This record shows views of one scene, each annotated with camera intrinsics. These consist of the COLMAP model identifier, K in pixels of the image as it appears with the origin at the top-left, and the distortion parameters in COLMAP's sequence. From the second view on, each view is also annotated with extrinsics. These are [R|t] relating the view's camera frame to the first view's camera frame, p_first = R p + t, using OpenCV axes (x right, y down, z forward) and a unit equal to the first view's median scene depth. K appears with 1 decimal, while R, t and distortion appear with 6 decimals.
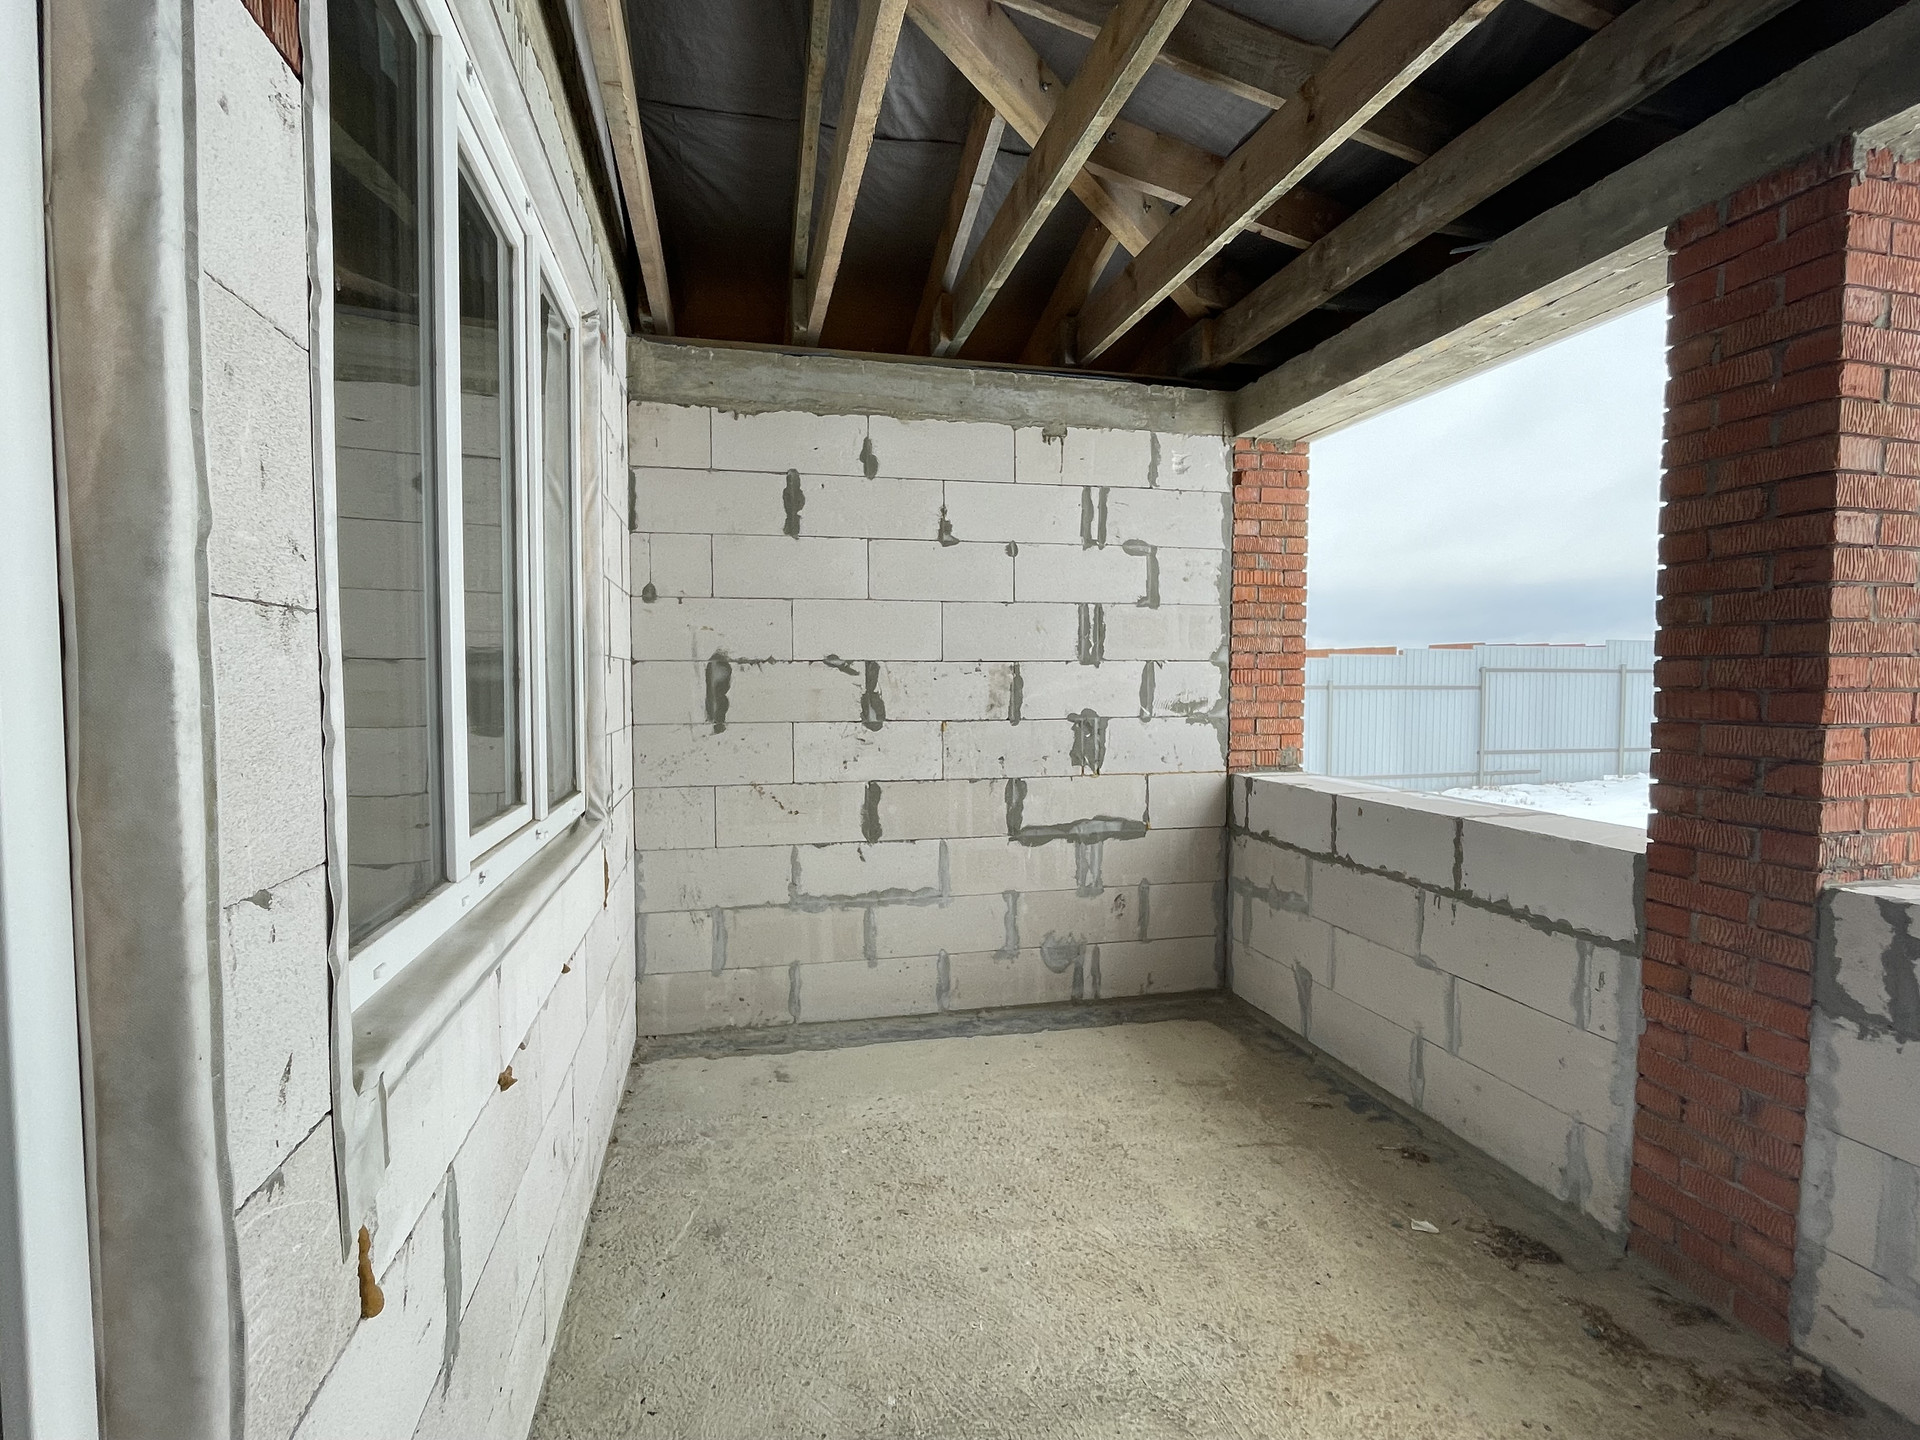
lens RADIAL K [[942.5, 0, 956.3], [0, 942.5, 718.8], [0, 0, 1]] dist [-0.001376, -0.000015]
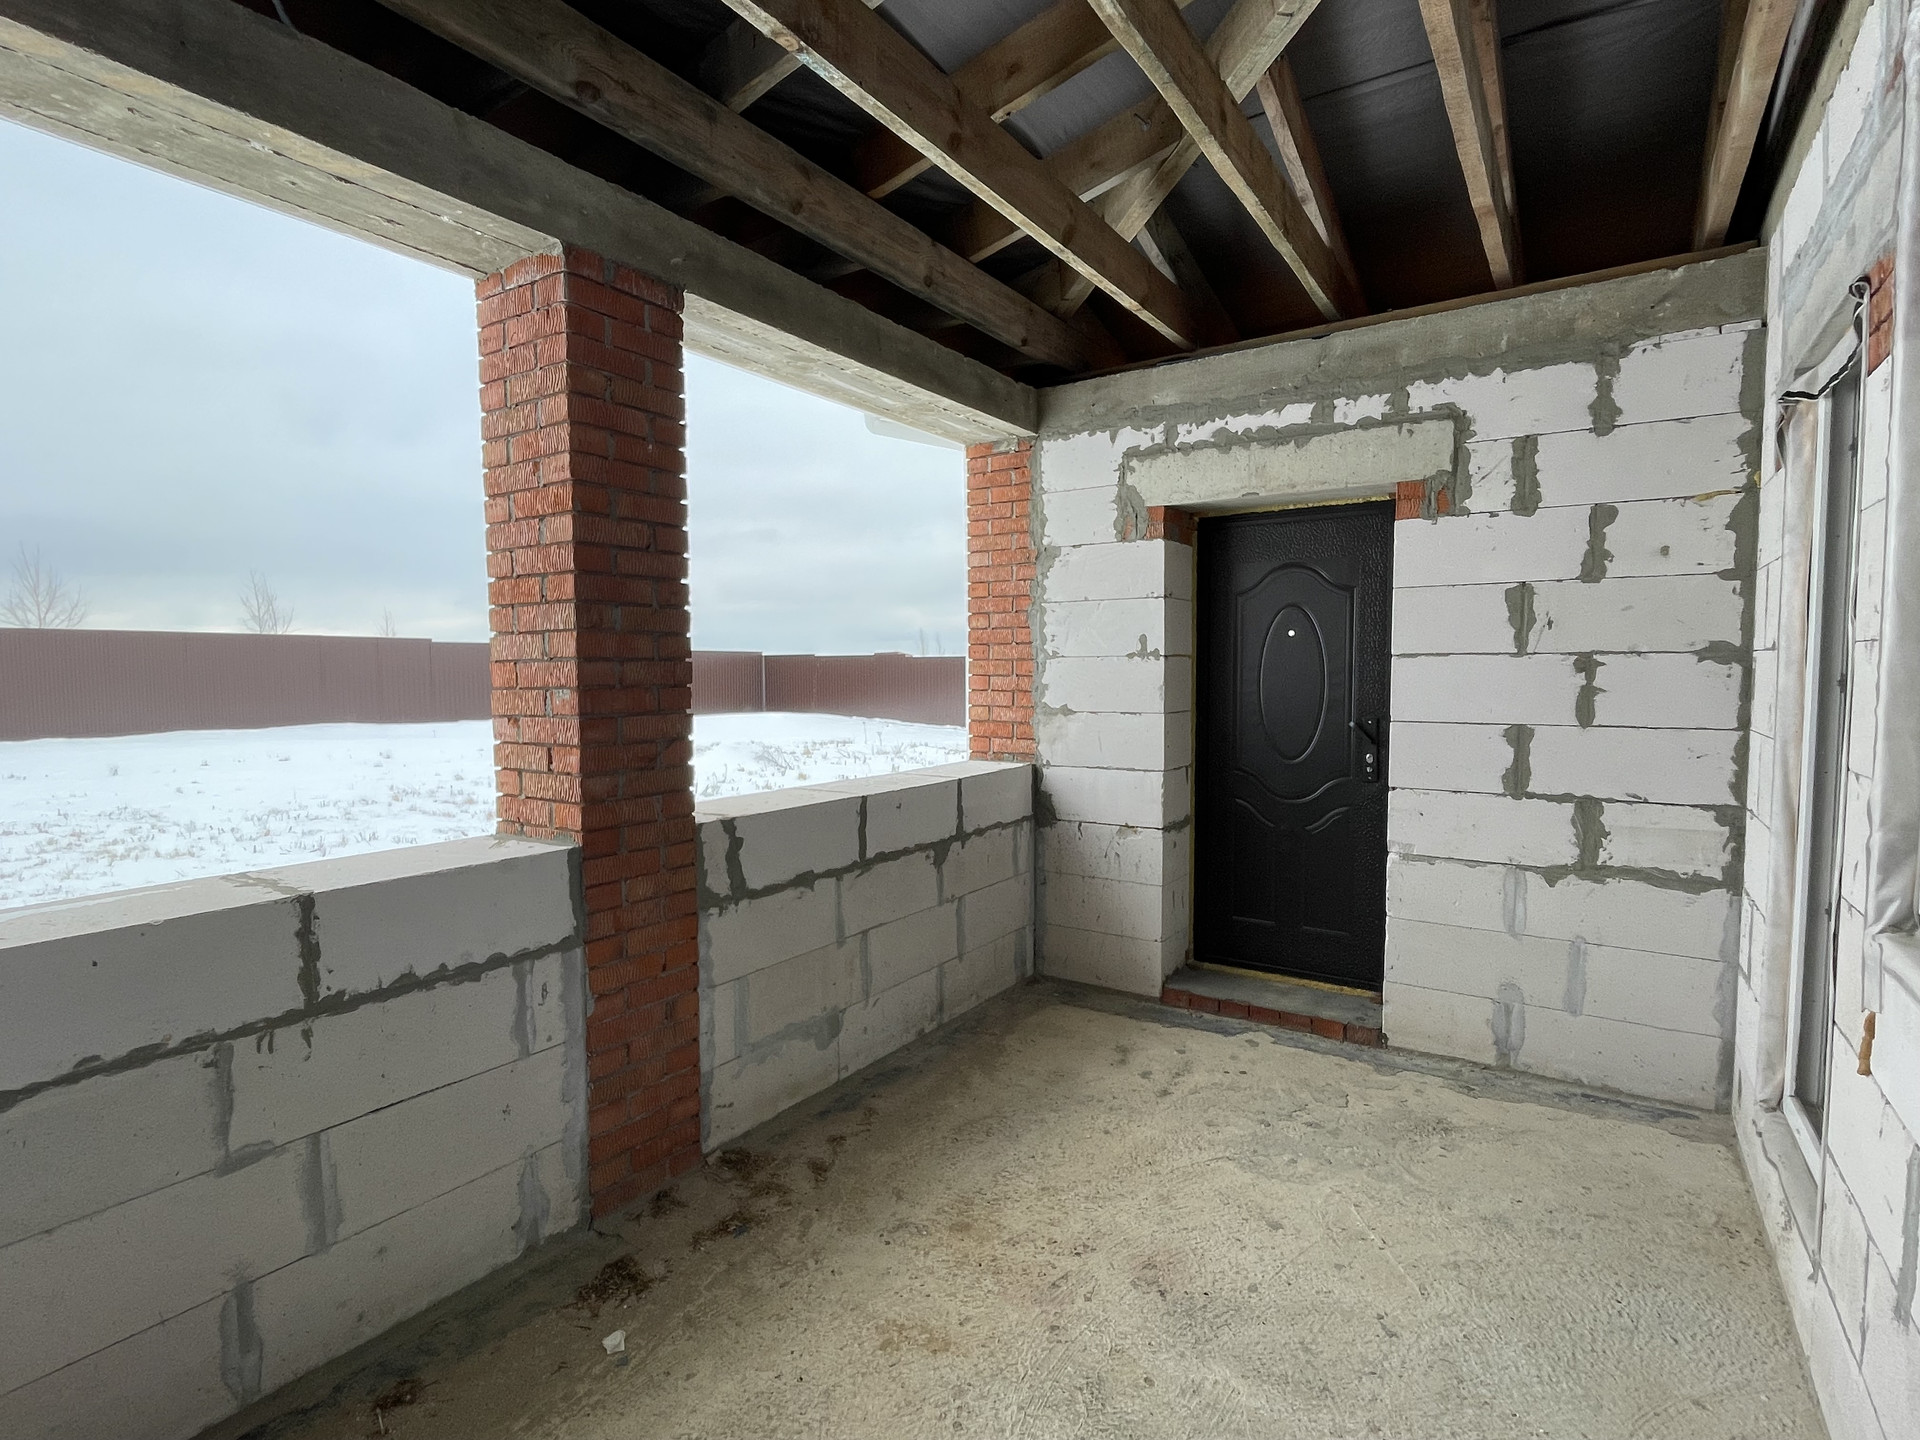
lens RADIAL K [[942.5, 0, 954.7], [0, 942.5, 733.6], [0, 0, 1]] dist [-0.001376, -0.000015]
pose [[-0.680577, -0.041583, 0.731496, -0.297043], [0.040965, 0.994667, 0.094657, -0.059786], [-0.731530, 0.094388, -0.675244, 1.328226]]
